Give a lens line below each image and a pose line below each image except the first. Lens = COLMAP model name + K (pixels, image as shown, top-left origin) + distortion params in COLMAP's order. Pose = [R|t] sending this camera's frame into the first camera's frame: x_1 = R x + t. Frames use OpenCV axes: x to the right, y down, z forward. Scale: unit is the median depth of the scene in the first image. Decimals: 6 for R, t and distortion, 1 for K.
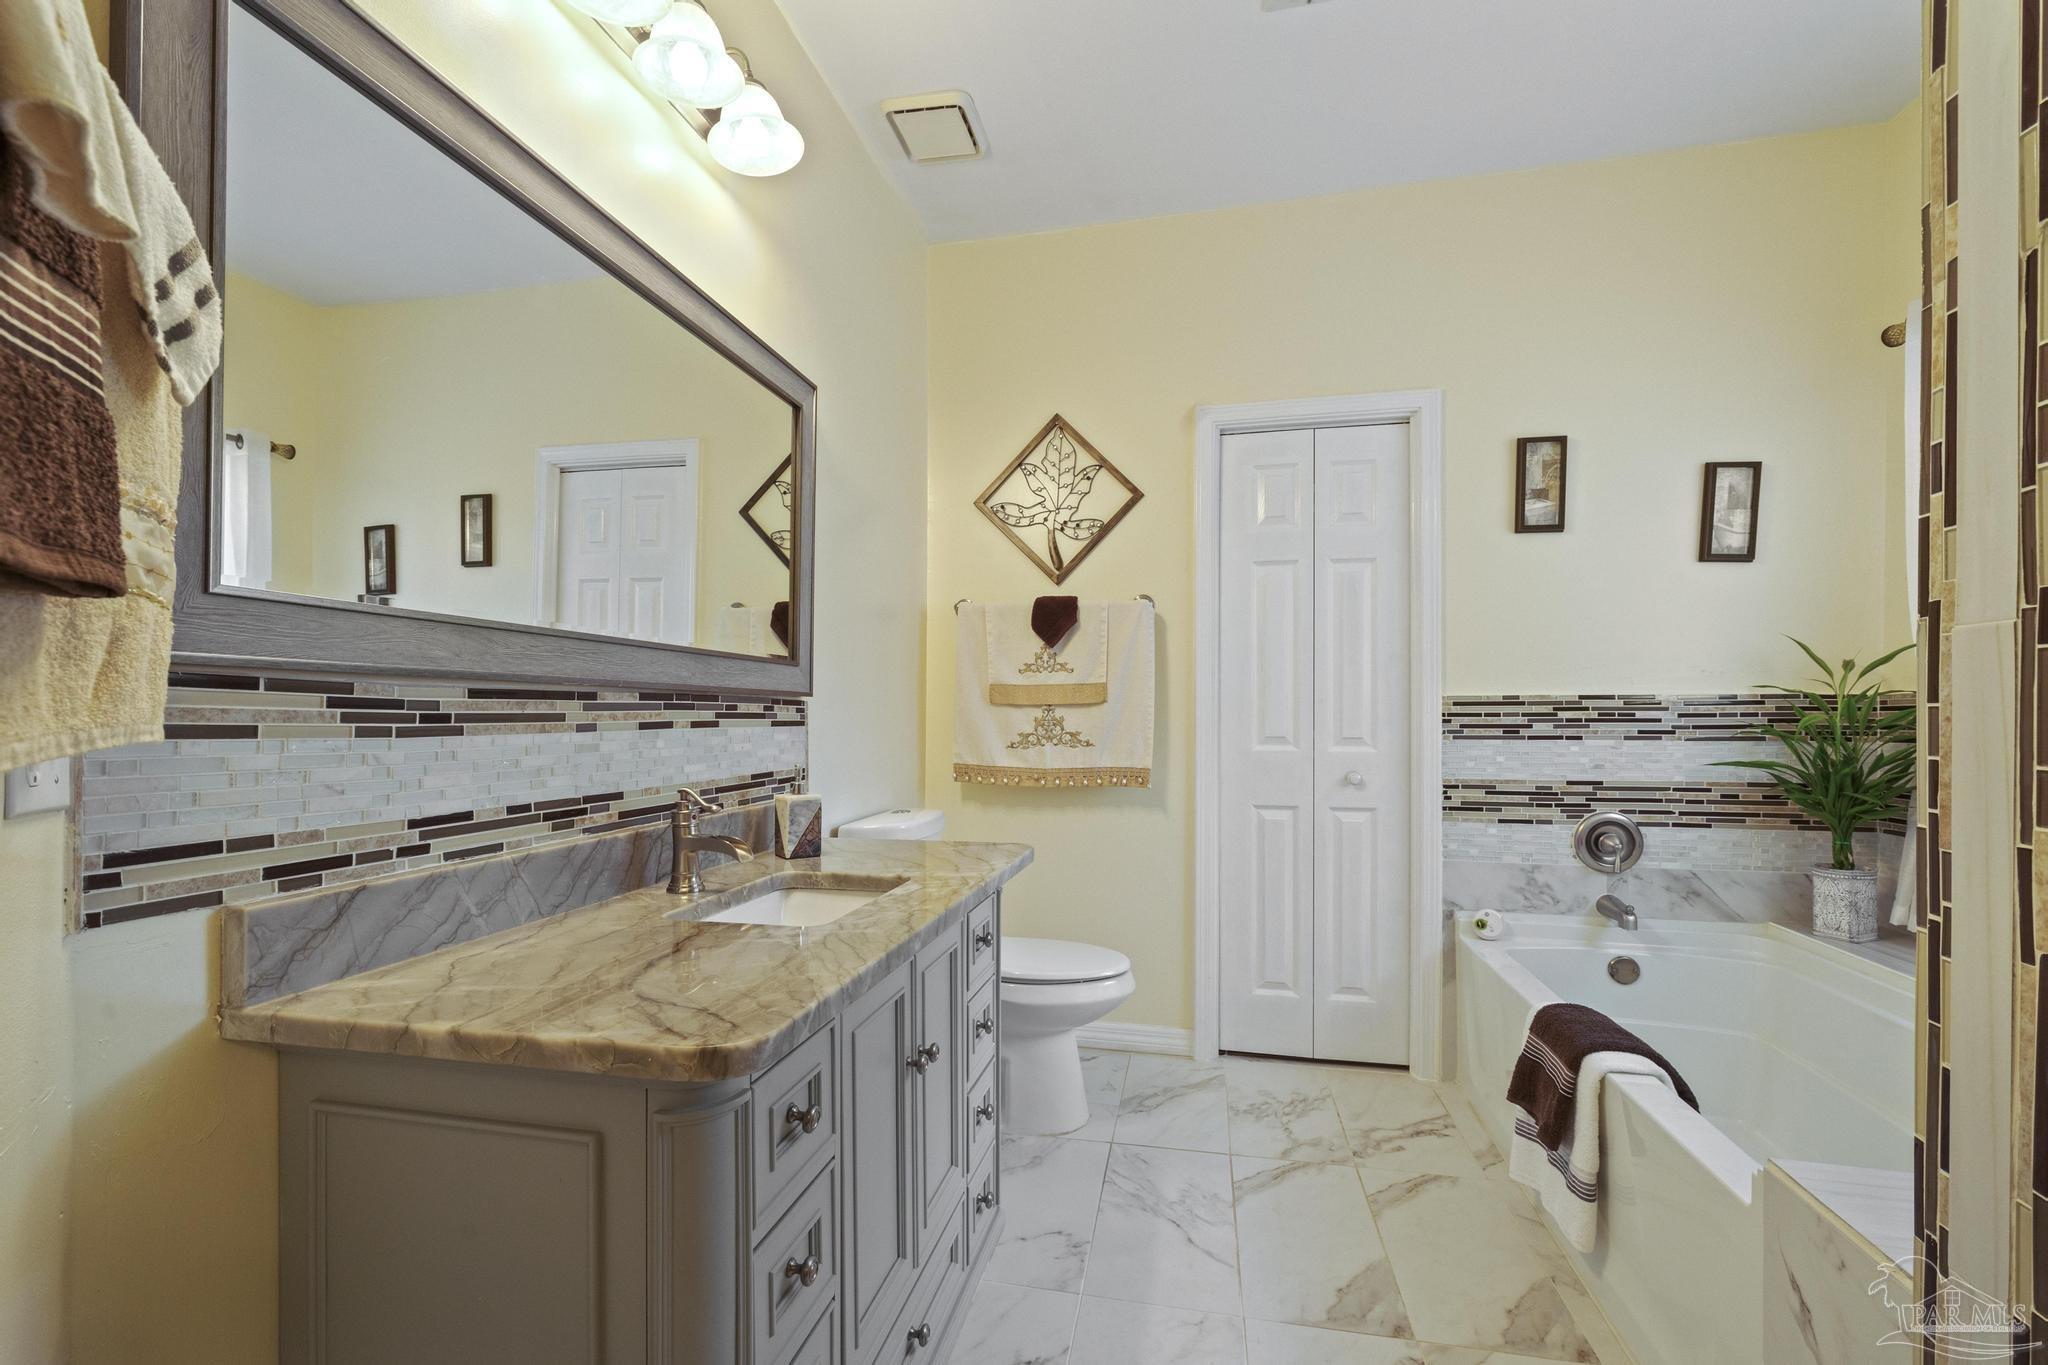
lens RADIAL K [[863.0, 0, 1008.0], [0, 863.0, 687.5], [0, 0, 1]] dist [0.000143, 0.000055]
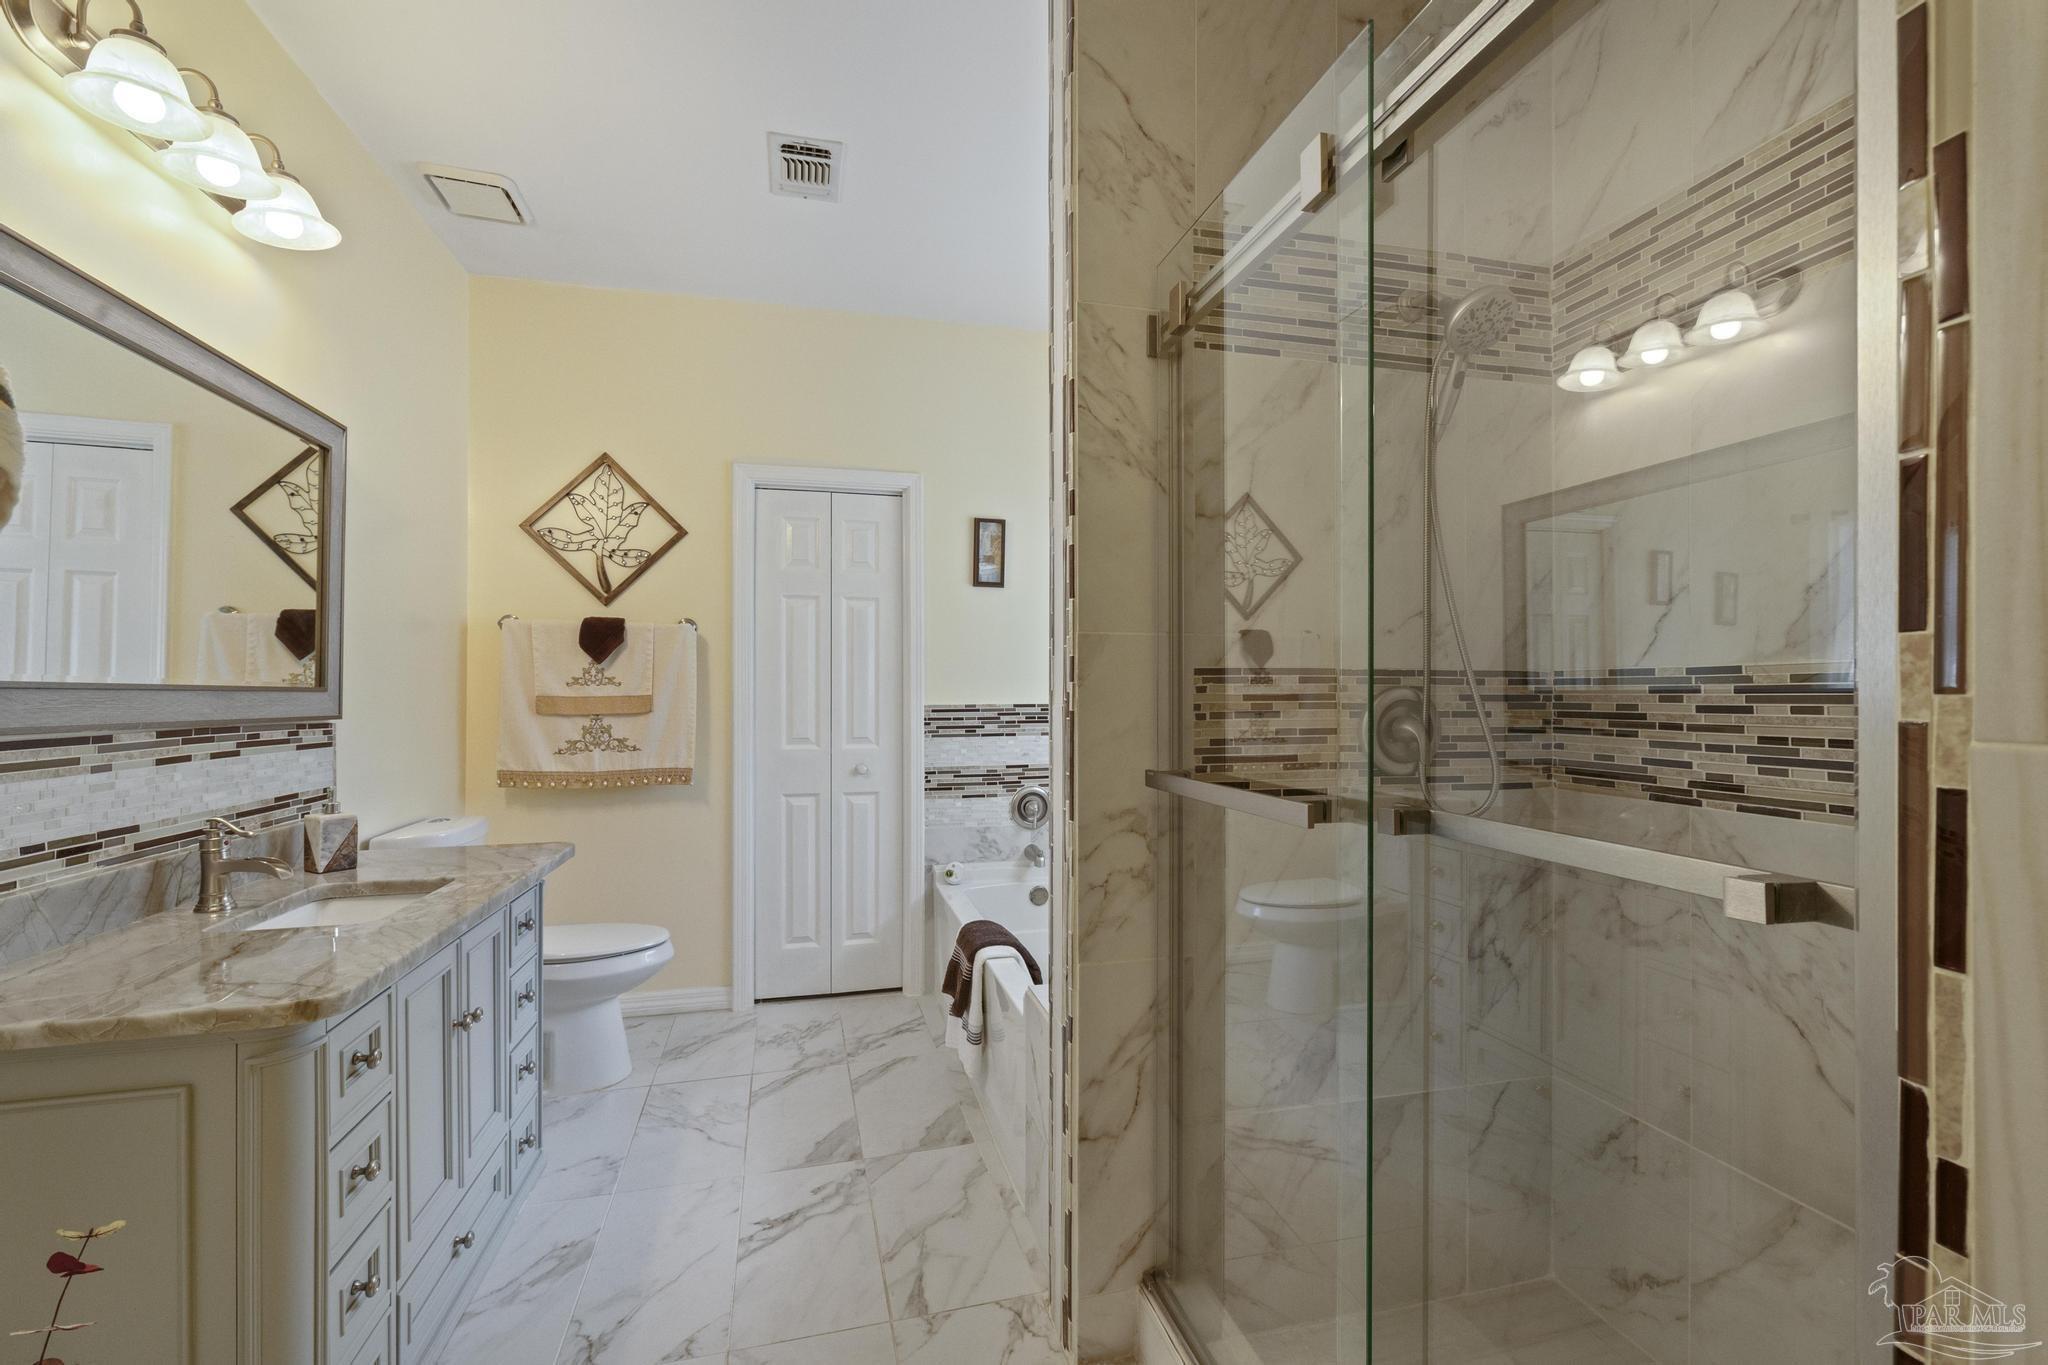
lens RADIAL K [[863.0, 0, 1008.0], [0, 863.0, 687.5], [0, 0, 1]] dist [0.000143, 0.000055]
pose [[0.891377, 0.001272, 0.453260, 0.021524], [-0.011800, 0.999722, 0.020399, -0.059299], [-0.453108, -0.023532, 0.891145, -0.311177]]
